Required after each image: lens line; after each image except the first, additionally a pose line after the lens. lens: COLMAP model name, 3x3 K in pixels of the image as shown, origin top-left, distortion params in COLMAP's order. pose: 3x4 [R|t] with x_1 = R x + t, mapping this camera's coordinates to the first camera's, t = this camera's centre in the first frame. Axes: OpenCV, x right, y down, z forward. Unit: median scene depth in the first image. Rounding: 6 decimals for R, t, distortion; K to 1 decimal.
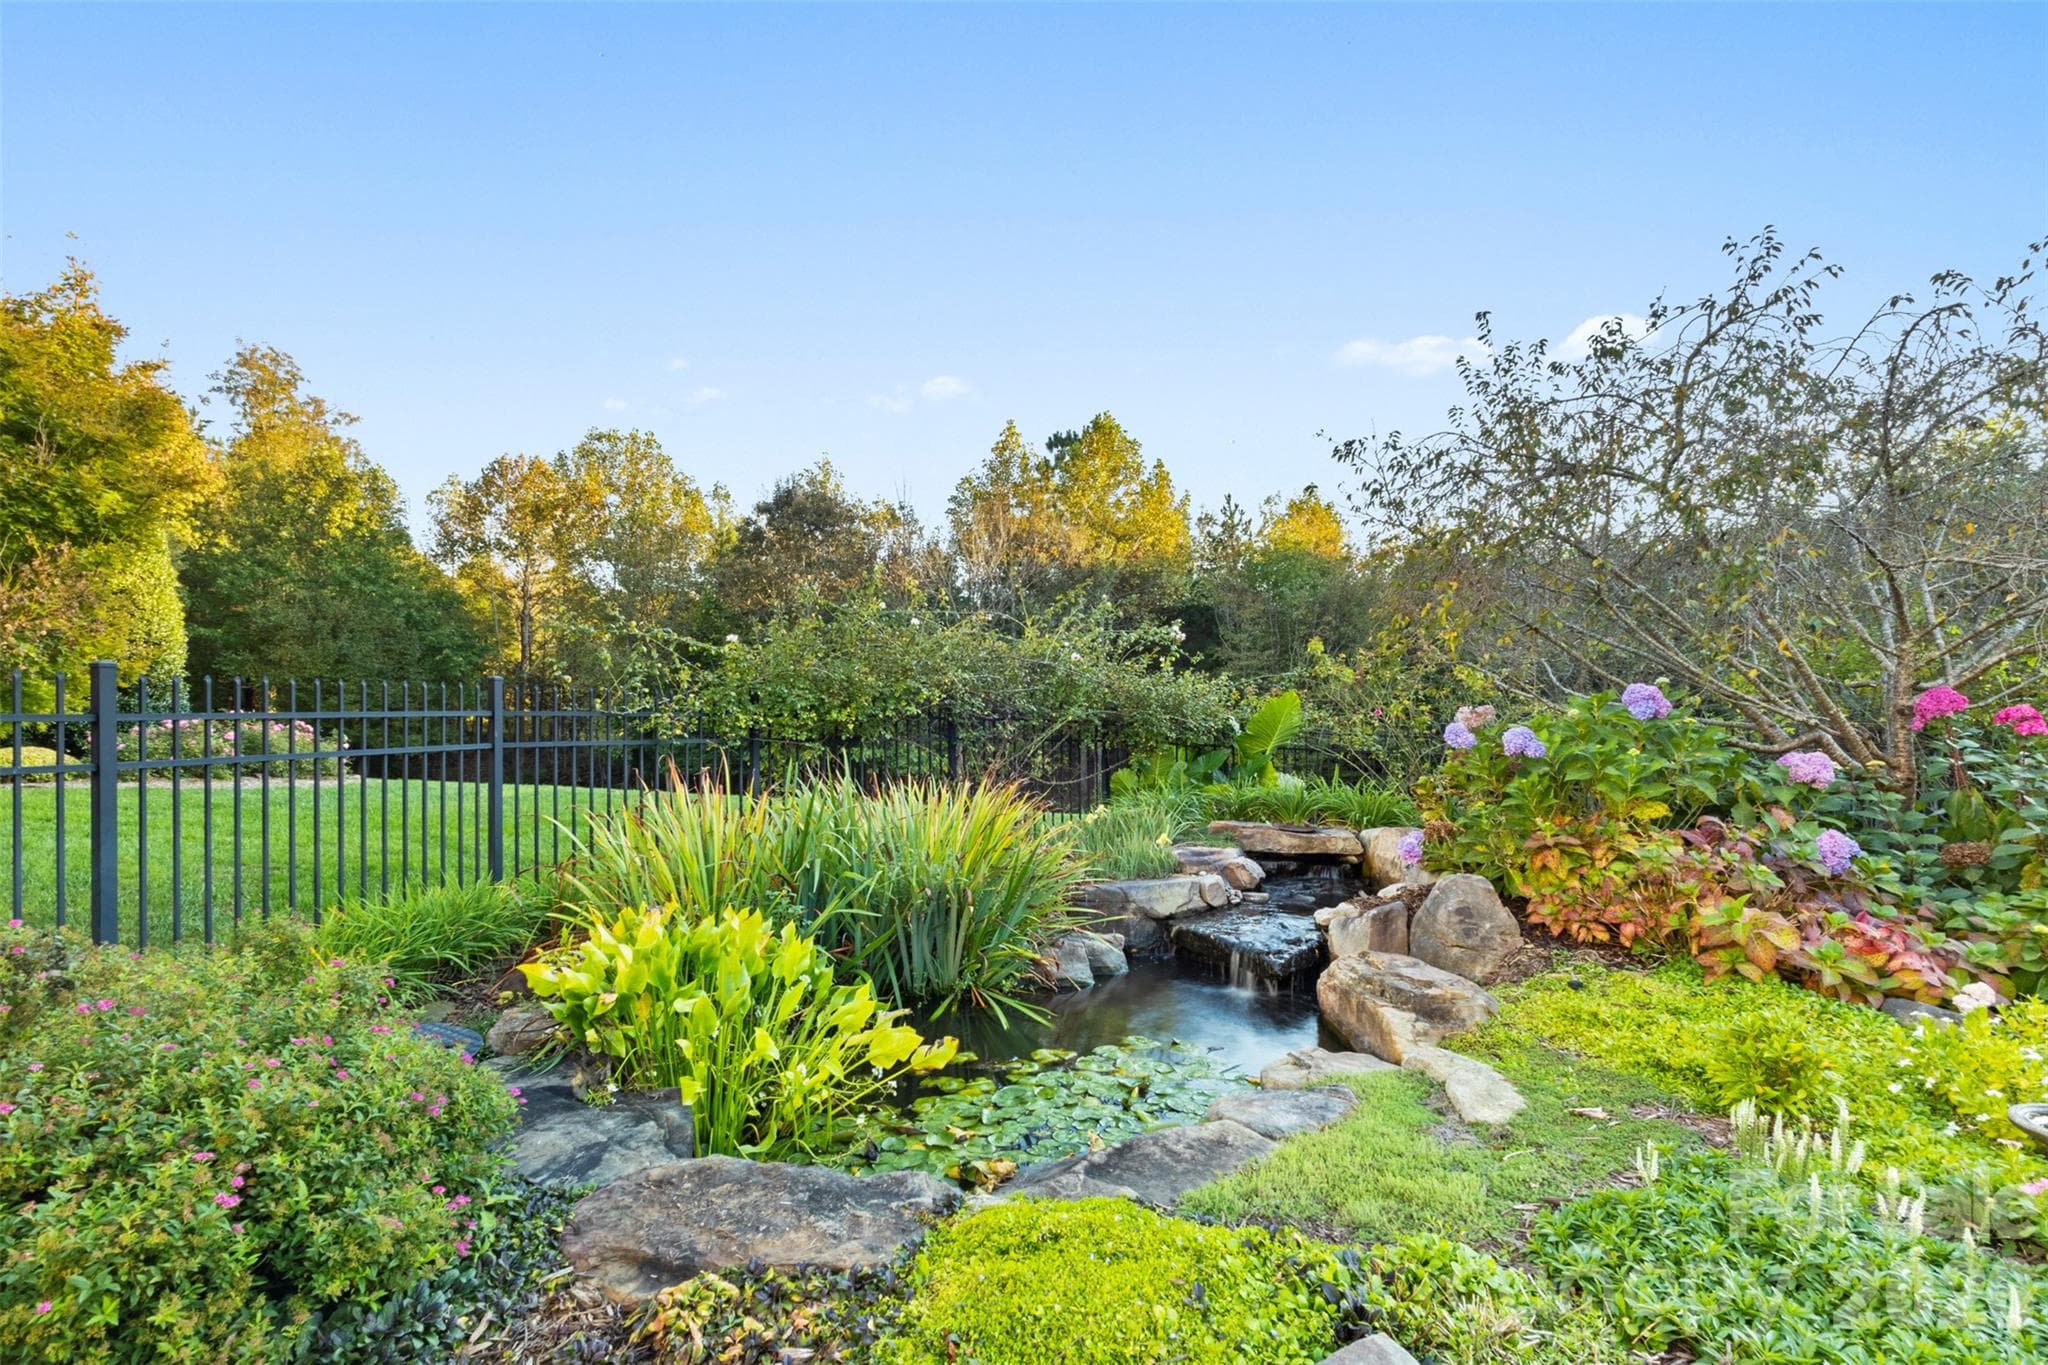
lens RADIAL K [[959.7, 0, 1025.2], [0, 959.7, 695.6], [0, 0, 1]] dist [0.013606, 0.000407]
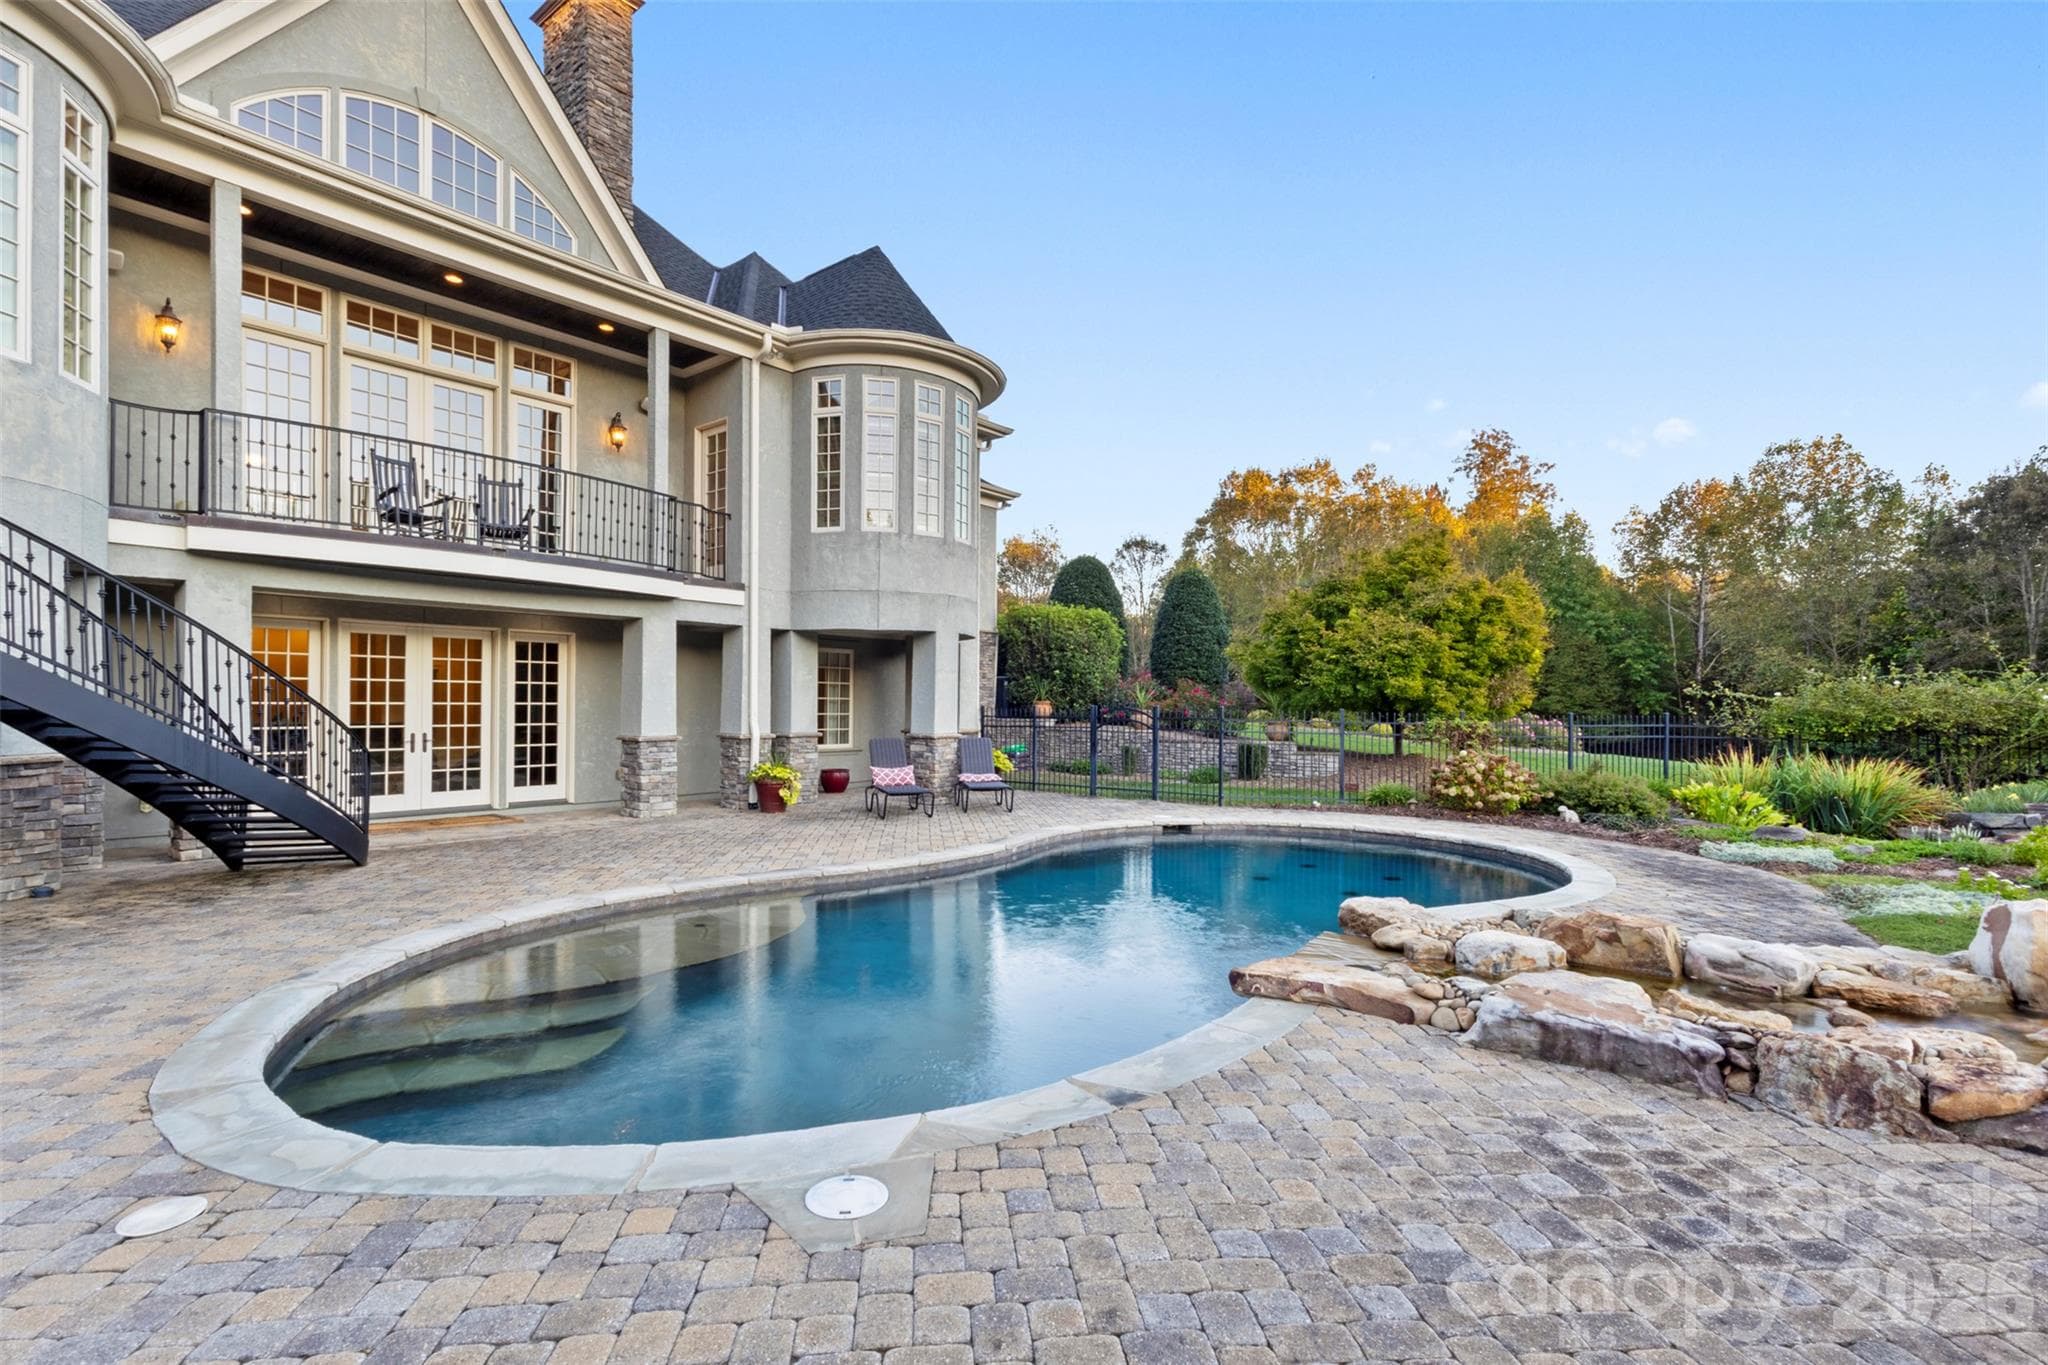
lens RADIAL K [[959.7, 0, 1029.7], [0, 959.7, 696.4], [0, 0, 1]] dist [0.013606, 0.000407]
pose [[0.462226, 0.004185, -0.886752, 0.114609], [0.002383, 0.999979, 0.005962, -0.009097], [0.886759, -0.004869, 0.462207, -0.207231]]
